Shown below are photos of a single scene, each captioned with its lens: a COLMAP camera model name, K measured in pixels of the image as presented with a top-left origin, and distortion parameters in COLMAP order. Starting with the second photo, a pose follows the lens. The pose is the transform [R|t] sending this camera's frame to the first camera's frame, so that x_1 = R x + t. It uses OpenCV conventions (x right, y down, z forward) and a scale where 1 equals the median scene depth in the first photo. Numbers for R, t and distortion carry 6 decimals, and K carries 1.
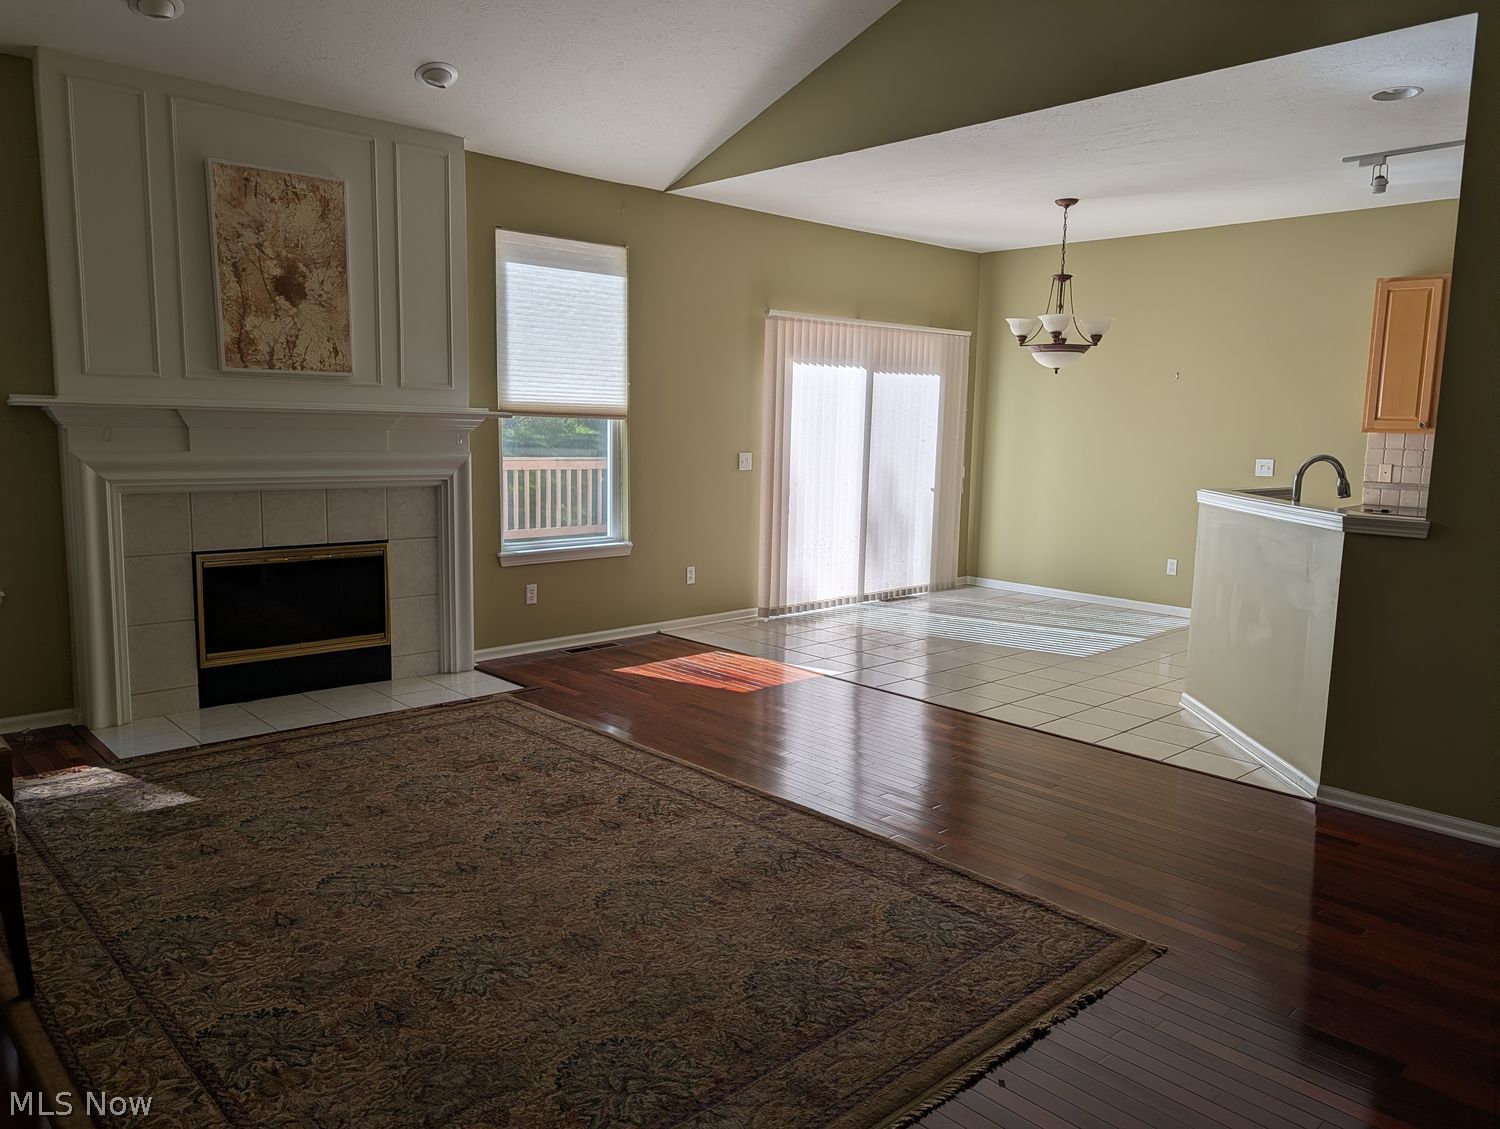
lens RADIAL K [[1057.8, 0, 750.0], [0, 1057.8, 564.5], [0, 0, 1]] dist [0.025818, -0.006295]
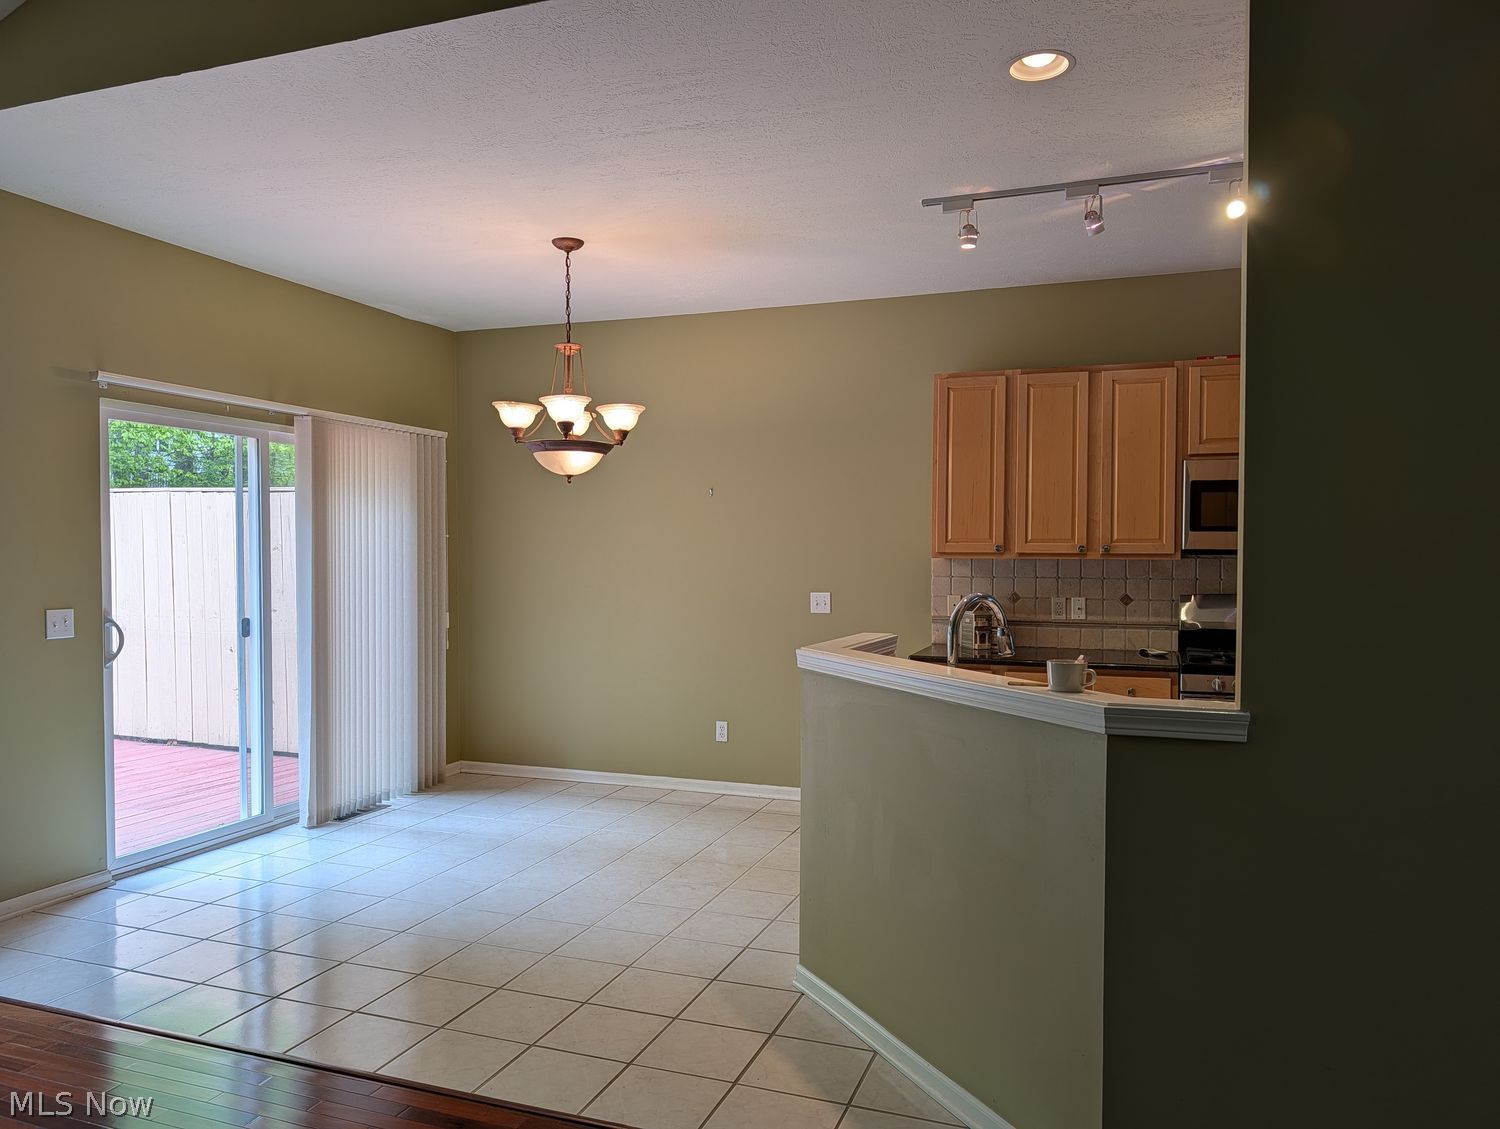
lens RADIAL K [[1057.8, 0, 750.0], [0, 1057.8, 564.5], [0, 0, 1]] dist [0.025818, -0.006295]
pose [[0.894160, -0.023088, 0.447151, 0.109470], [0.077610, 0.991545, -0.103998, -0.058650], [-0.440969, 0.127694, 0.888392, 0.444932]]
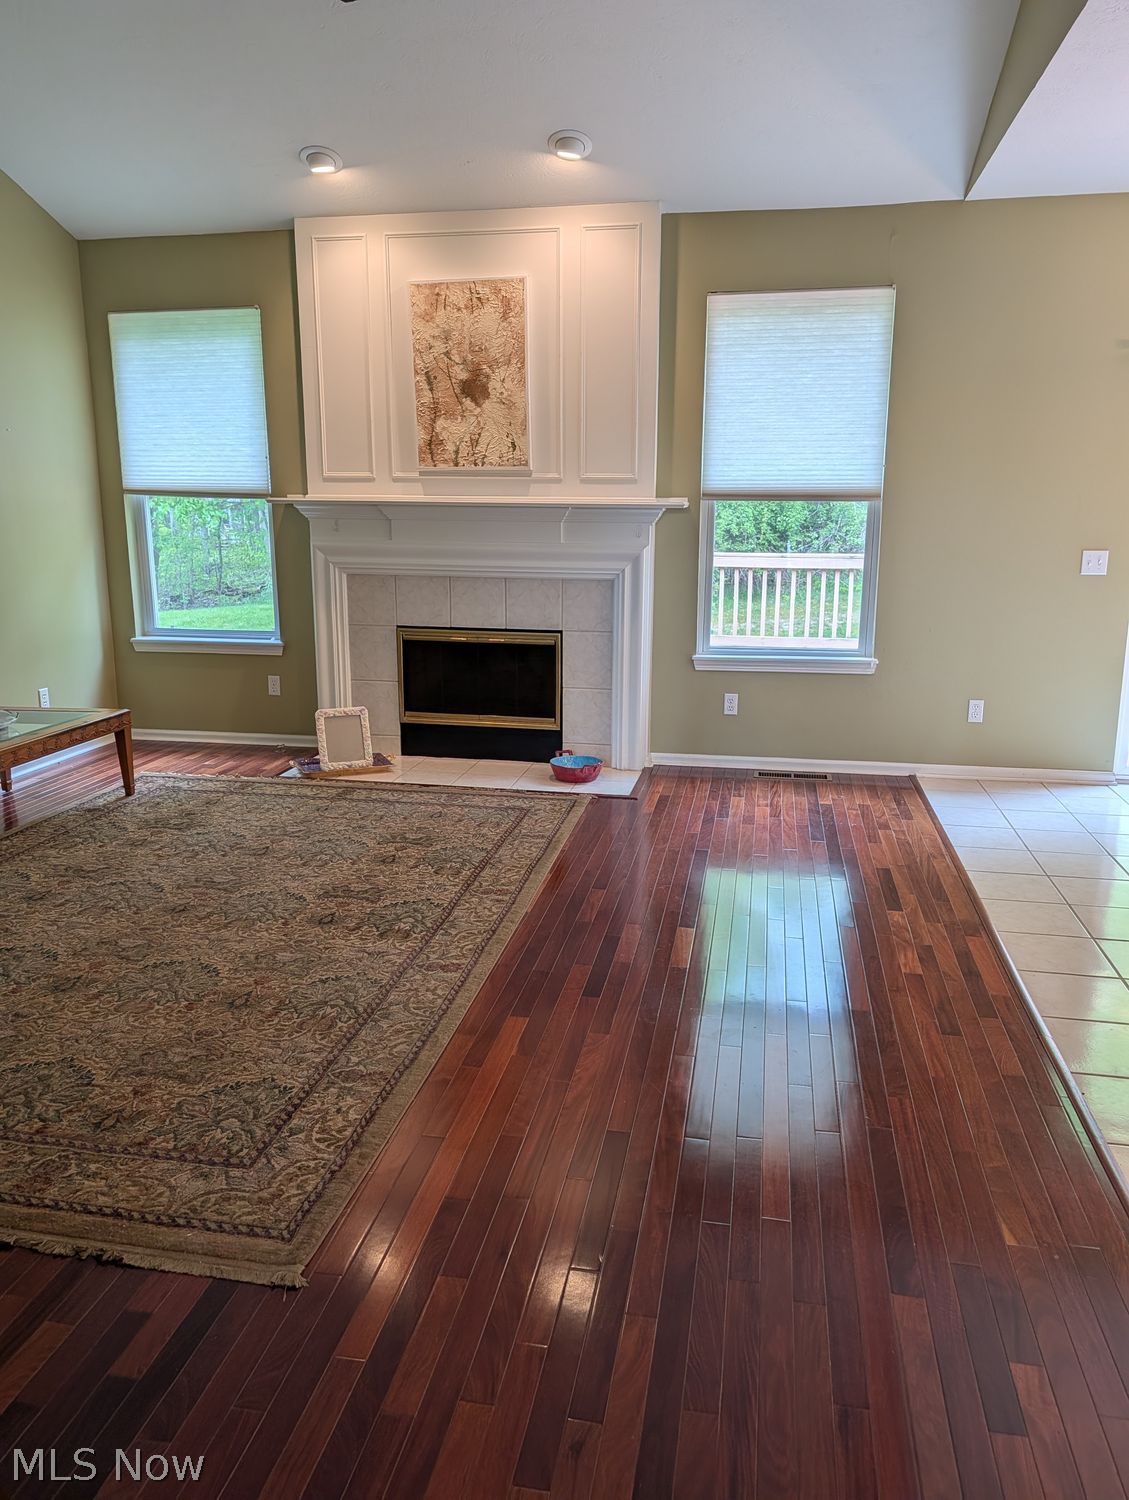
lens RADIAL K [[1057.8, 0, 574.1], [0, 1057.8, 746.9], [0, 0, 1]] dist [0.025818, -0.006295]
pose [[0.597960, 0.156224, -0.786154, 0.542401], [-0.101782, 0.987681, 0.118855, -0.037397], [0.795038, 0.008946, 0.606494, 0.423987]]
